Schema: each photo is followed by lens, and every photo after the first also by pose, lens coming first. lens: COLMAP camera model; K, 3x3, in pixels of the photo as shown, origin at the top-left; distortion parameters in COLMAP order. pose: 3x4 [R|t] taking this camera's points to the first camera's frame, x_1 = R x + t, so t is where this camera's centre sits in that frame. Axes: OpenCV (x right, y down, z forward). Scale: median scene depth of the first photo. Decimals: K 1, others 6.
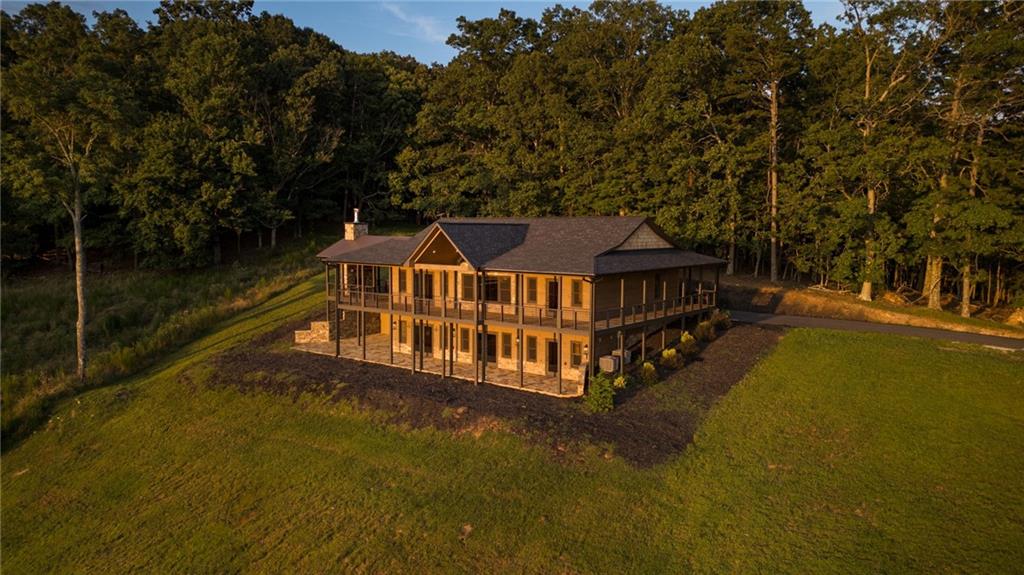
lens RADIAL K [[709.5, 0, 491.0], [0, 709.5, 283.2], [0, 0, 1]] dist [0.003528, -0.002498]
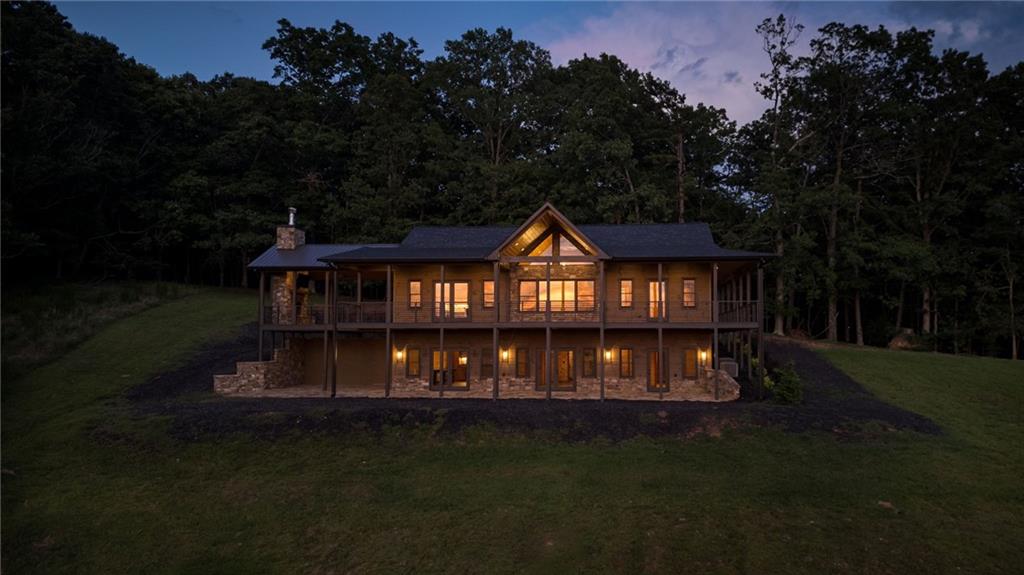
lens RADIAL K [[790.2, 0, 549.1], [0, 790.2, 284.4], [0, 0, 1]] dist [0.000302, -0.001189]
pose [[0.831466, 0.042742, 0.553929, -0.378711], [0.043745, 0.988904, -0.141969, 0.089912], [-0.553850, 0.142274, 0.820371, 0.183318]]
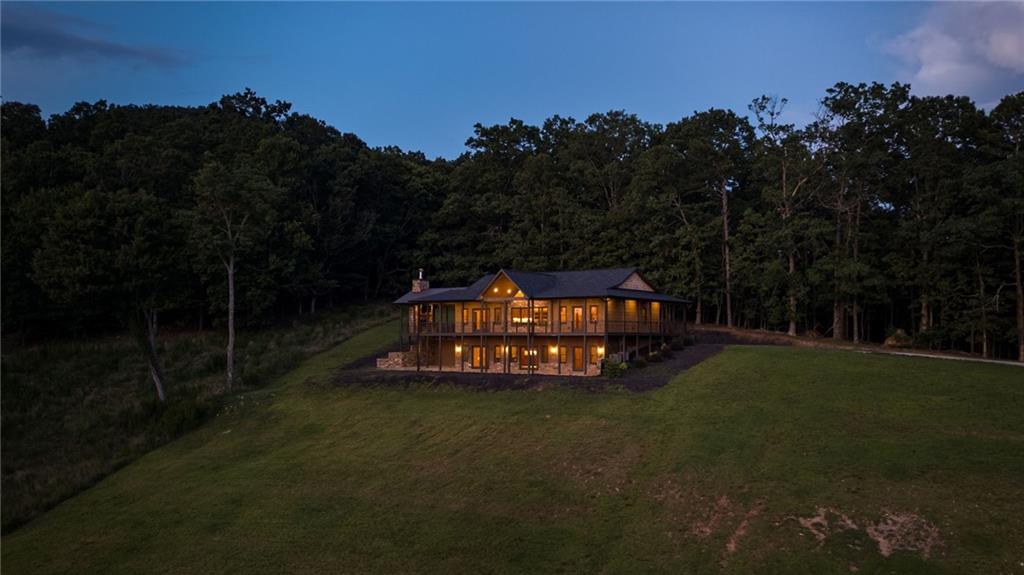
lens RADIAL K [[838.4, 0, 512.0], [0, 838.4, 287.5], [0, 0, 1]] dist [0.000692, 0.000534]
pose [[0.996955, 0.003543, 0.077894, -0.129209], [0.007193, 0.990529, -0.137113, 0.134141], [-0.077642, 0.137256, 0.987488, -0.518693]]
